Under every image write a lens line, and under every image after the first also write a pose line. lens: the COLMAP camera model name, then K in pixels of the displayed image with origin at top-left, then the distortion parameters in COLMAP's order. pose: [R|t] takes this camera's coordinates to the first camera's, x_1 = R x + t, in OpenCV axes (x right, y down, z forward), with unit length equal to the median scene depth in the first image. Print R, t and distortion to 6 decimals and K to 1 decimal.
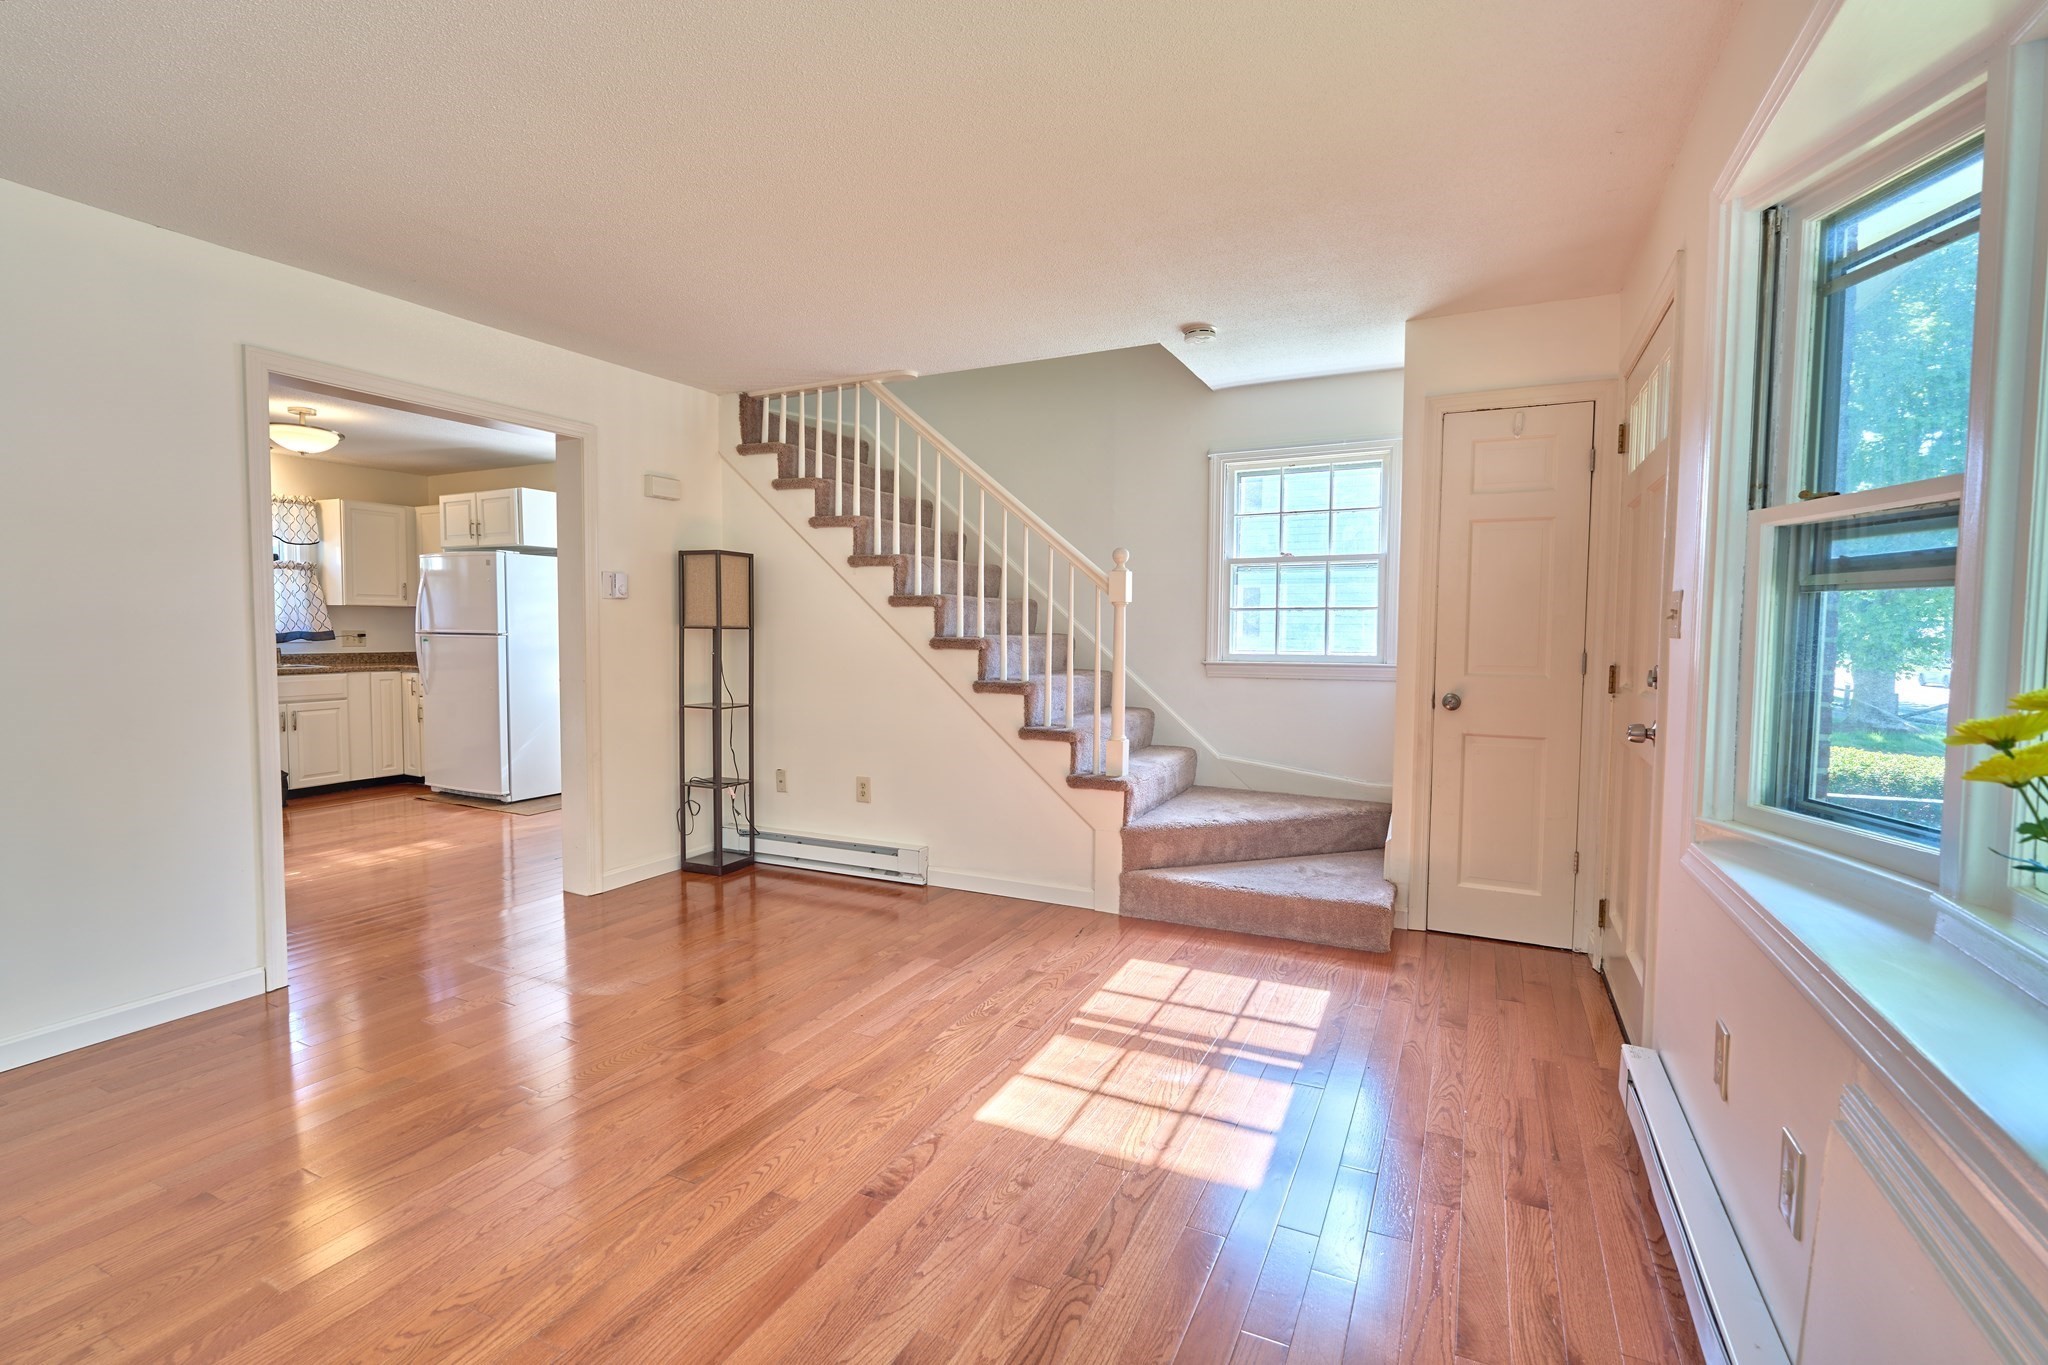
lens RADIAL K [[918.6, 0, 1021.0], [0, 918.6, 684.1], [0, 0, 1]] dist [-0.000963, 0.000334]
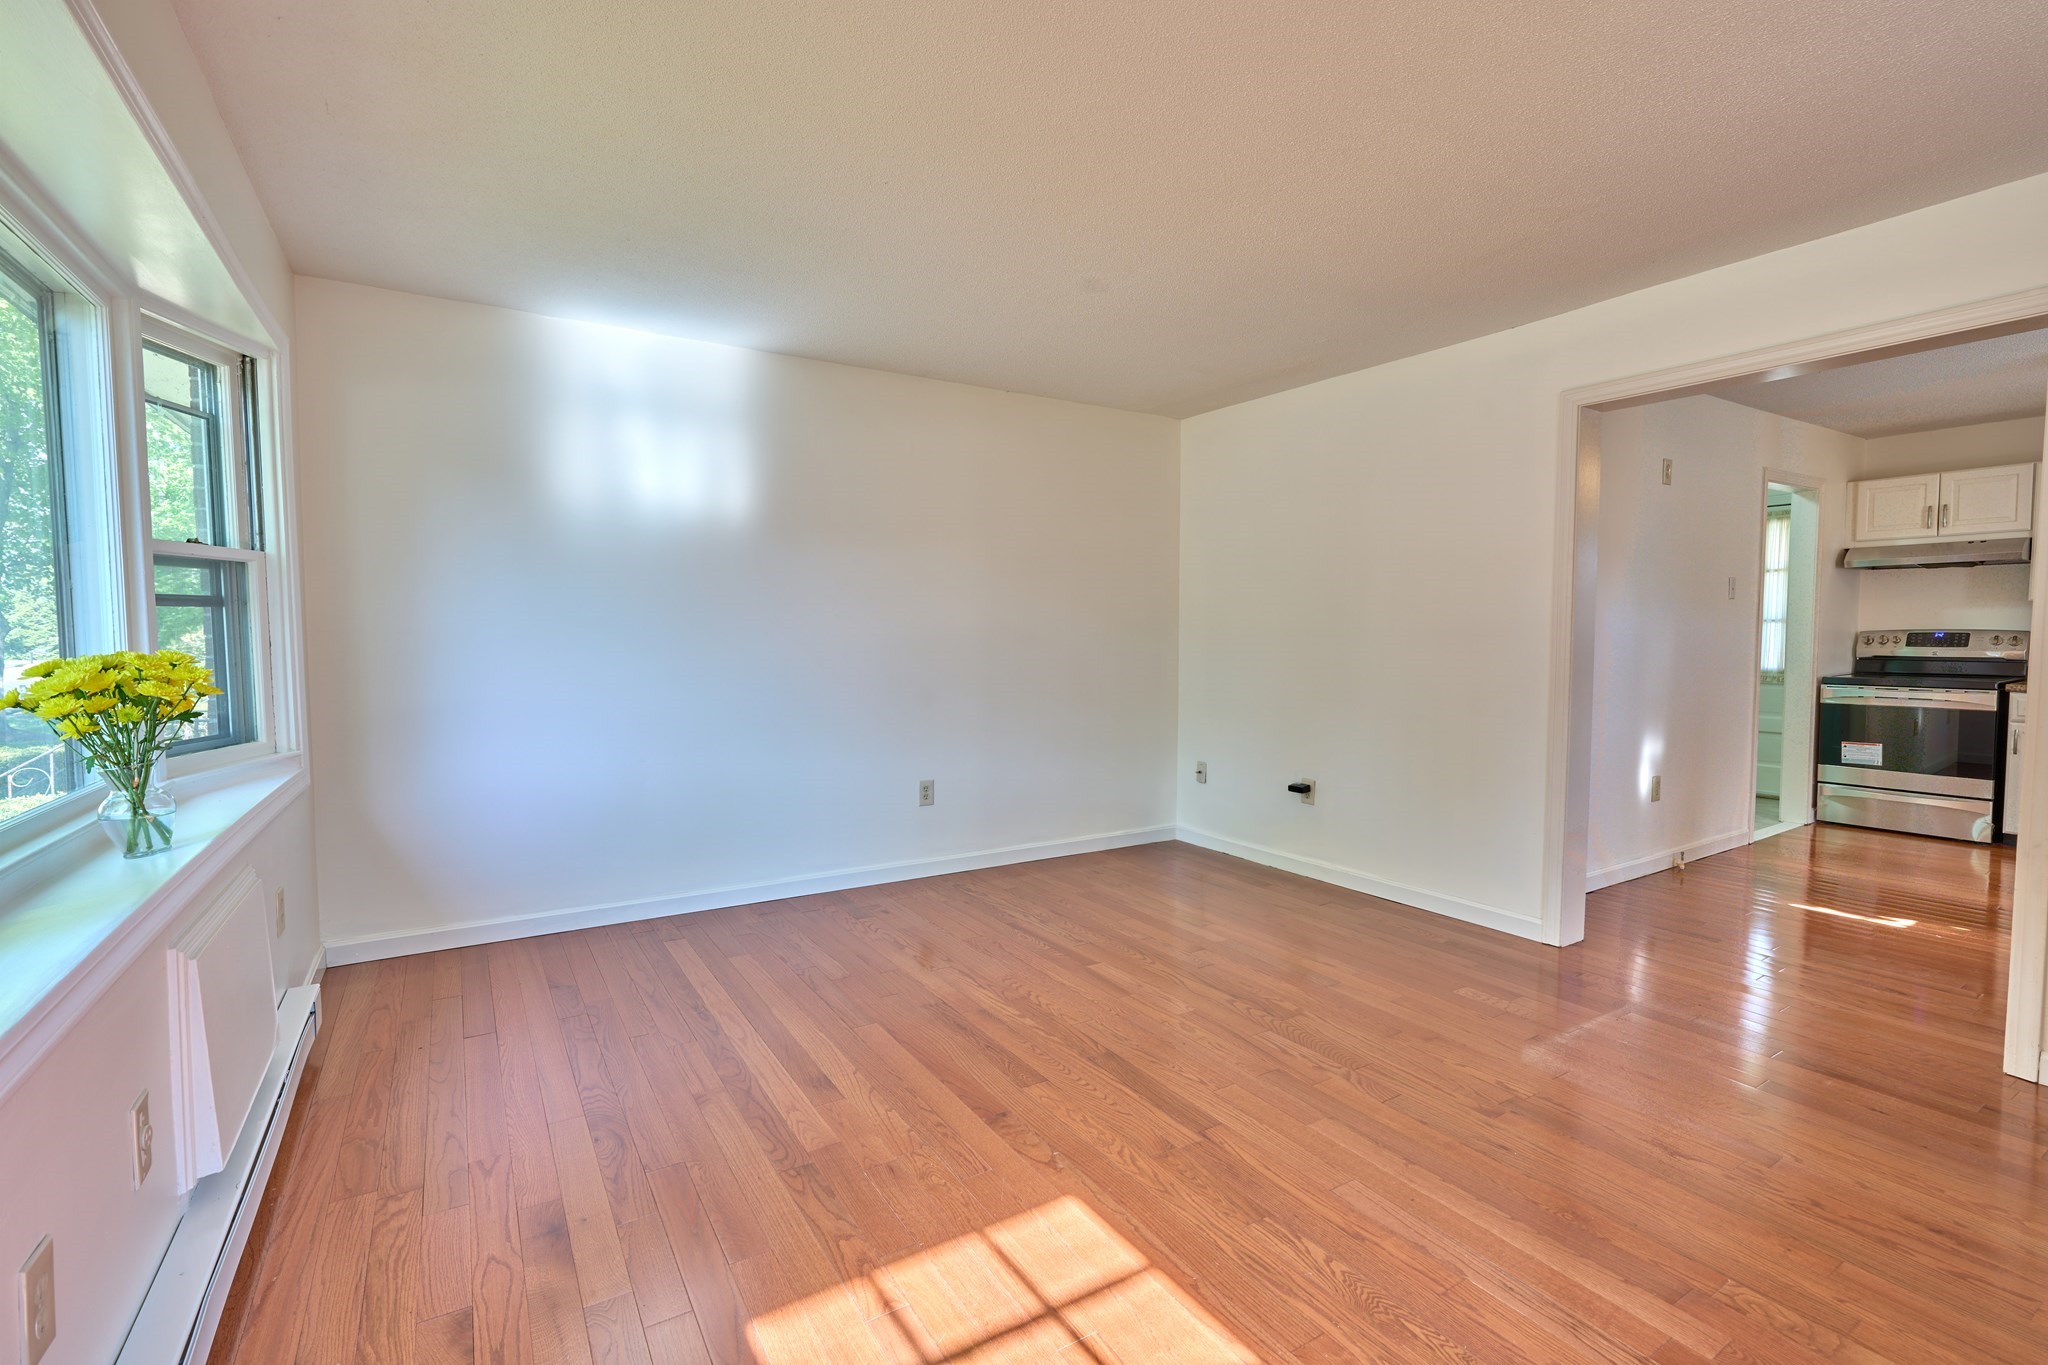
lens RADIAL K [[918.6, 0, 1021.0], [0, 918.6, 684.1], [0, 0, 1]] dist [-0.000963, 0.000334]
pose [[-0.529335, 0.040084, -0.847465, 0.252915], [-0.051562, 0.995517, 0.079293, -0.025500], [0.846845, 0.085669, -0.524895, 0.510442]]
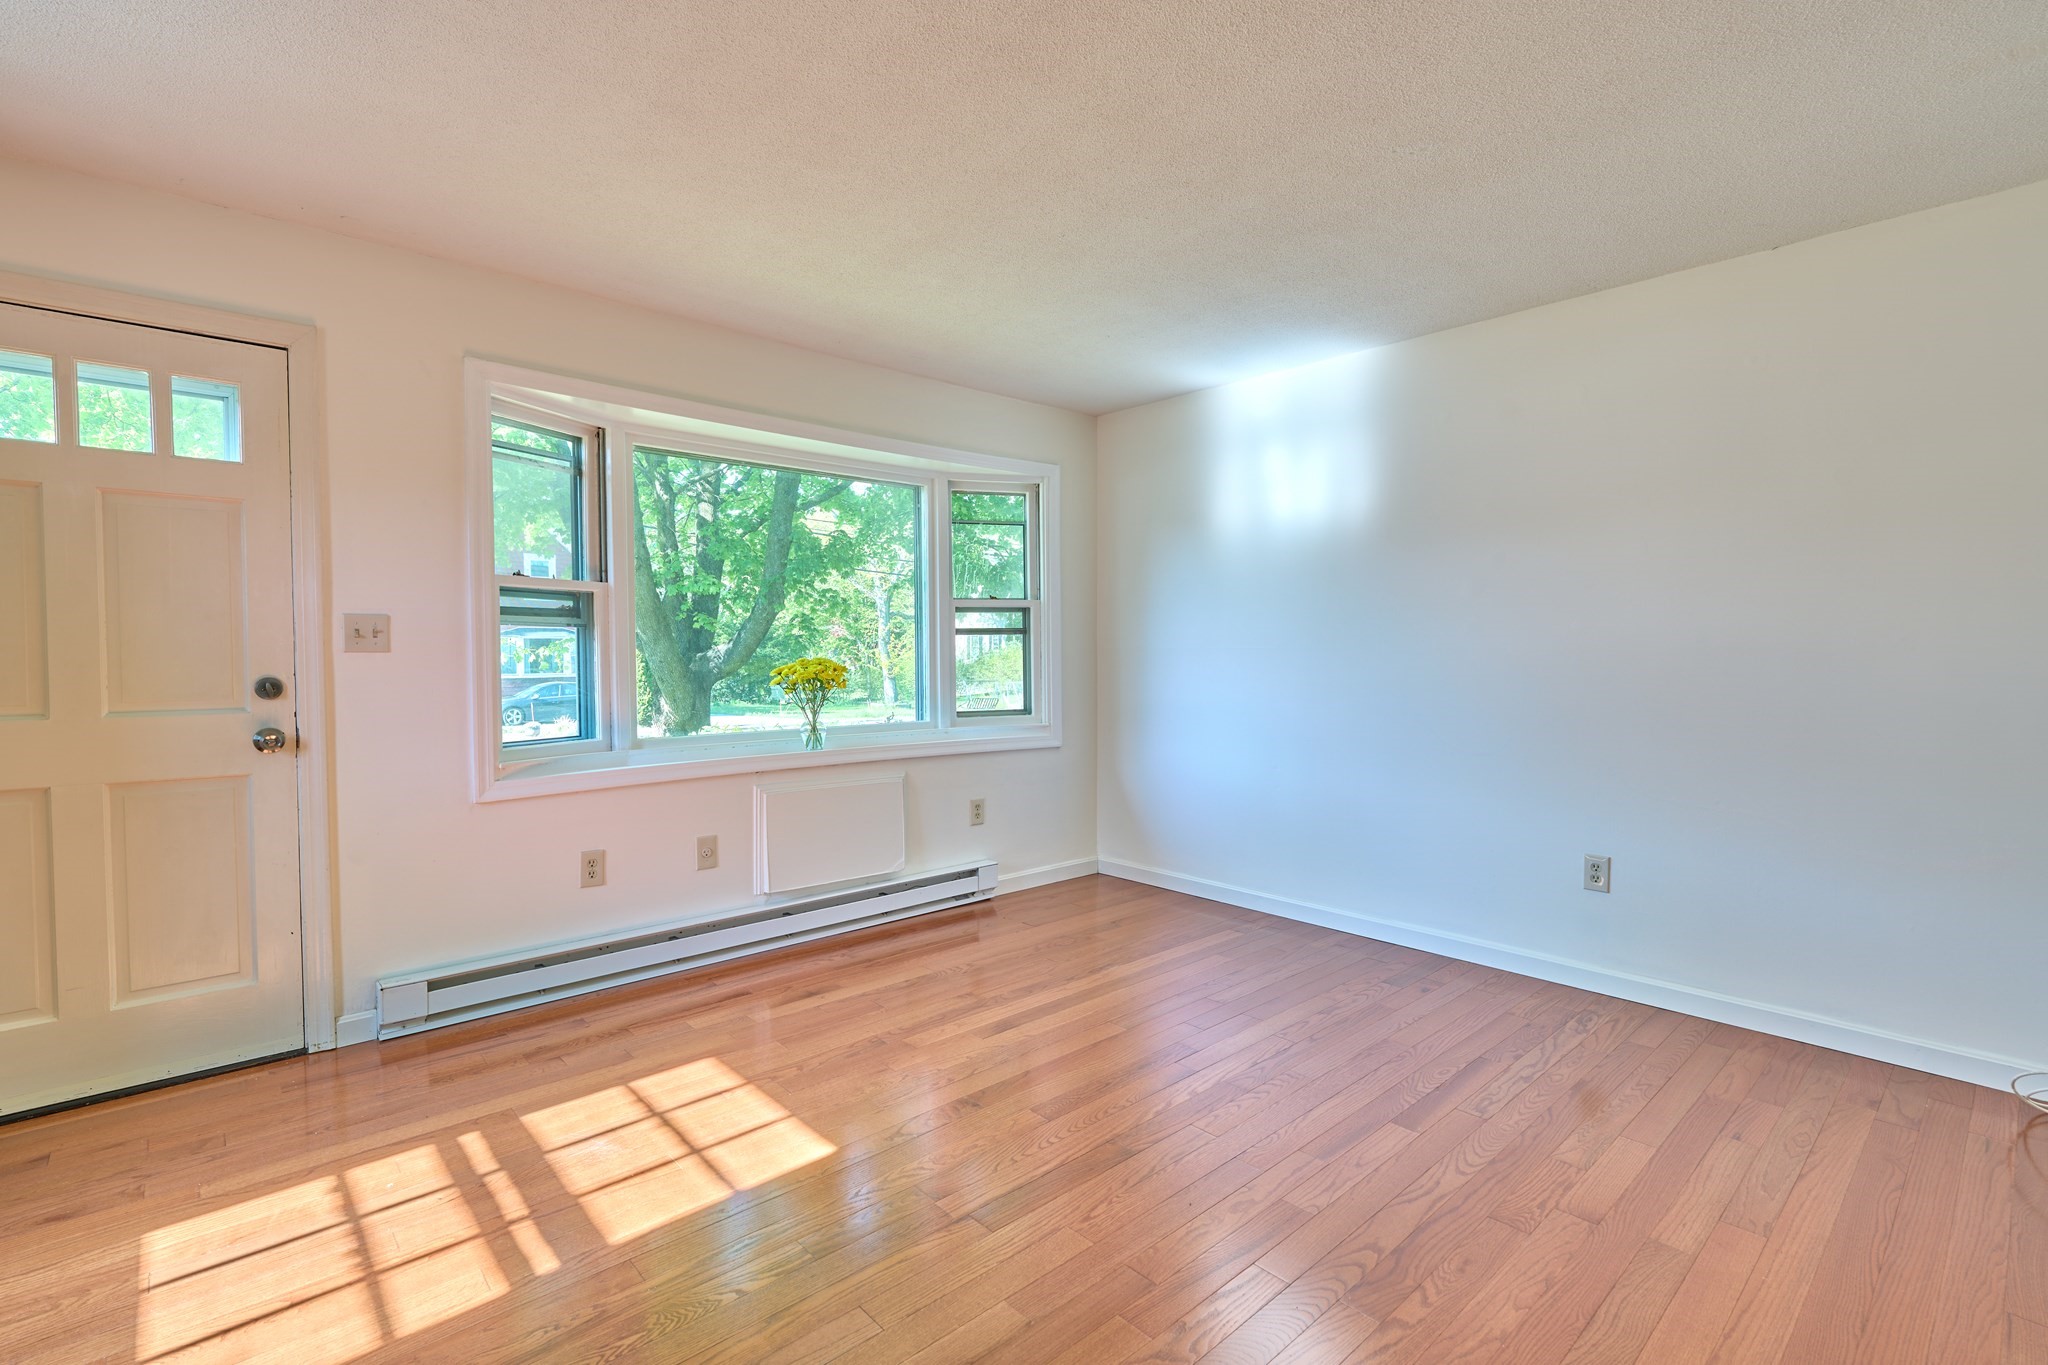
lens RADIAL K [[973.1, 0, 1013.0], [0, 973.1, 678.9], [0, 0, 1]] dist [0.116074, 0.000021]
pose [[-0.925809, -0.003510, 0.377975, -0.228100], [0.028977, 0.996355, 0.080228, -0.035313], [-0.376879, 0.085229, -0.922333, 0.692521]]
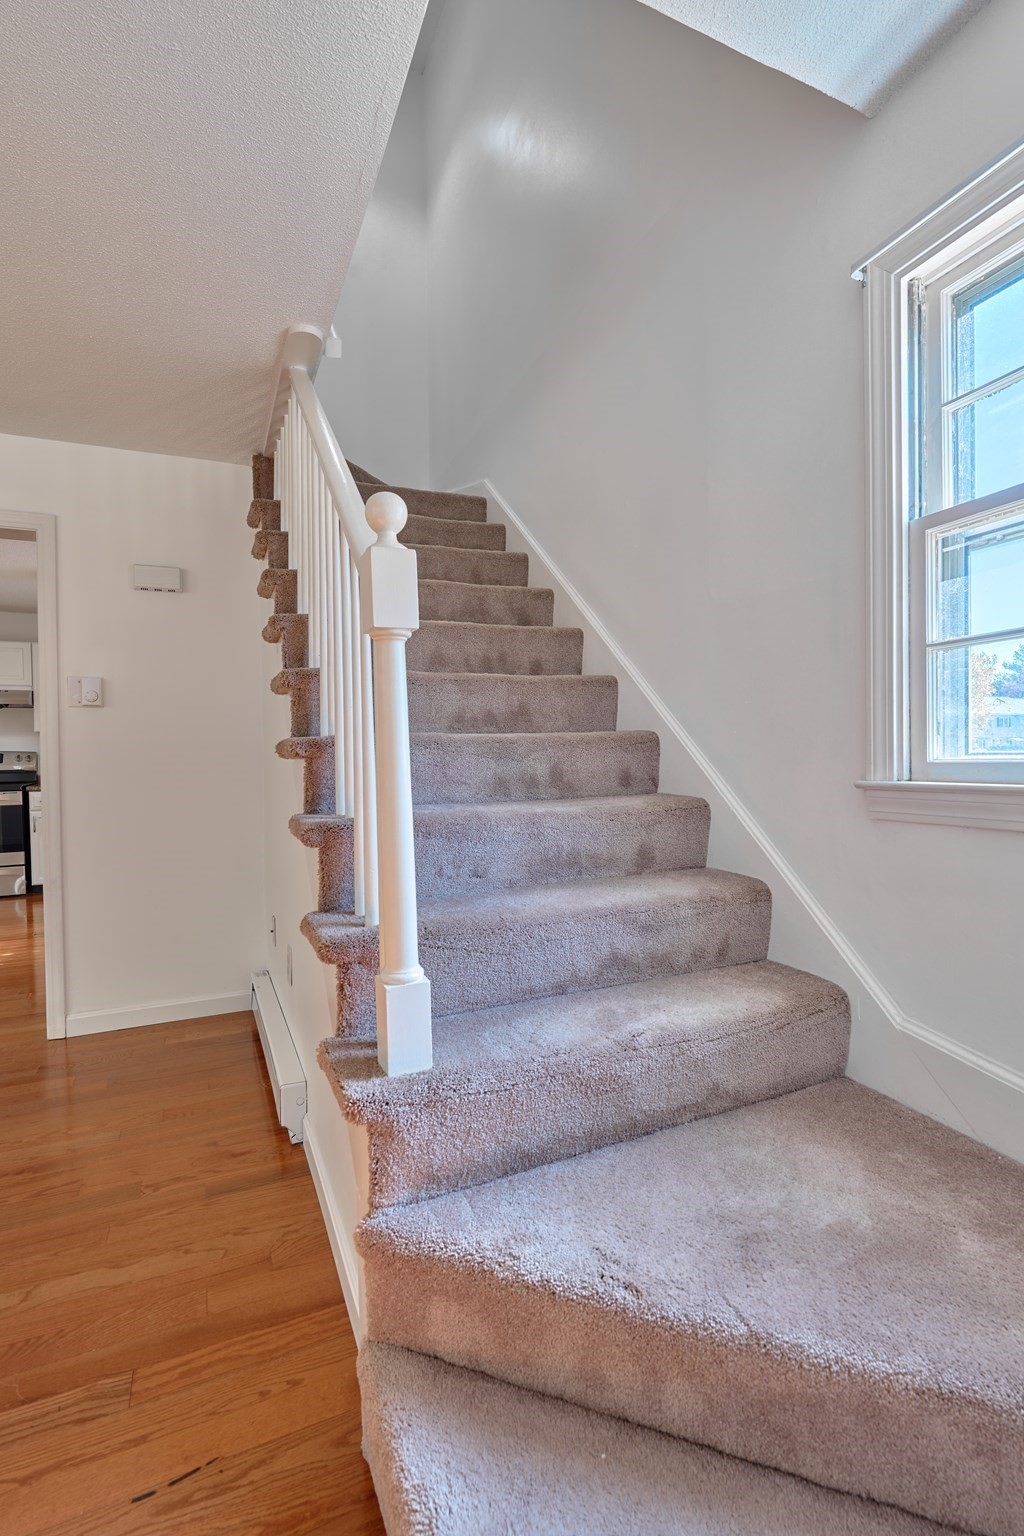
lens RADIAL K [[708.1, 0, 522.5], [0, 708.1, 768.3], [0, 0, 1]] dist [-0.001154, -0.000117]
pose [[0.769544, -0.005310, -0.638572, 0.222712], [-0.016786, 0.999452, -0.028540, -0.014534], [0.638373, 0.032681, 0.769033, 0.516080]]
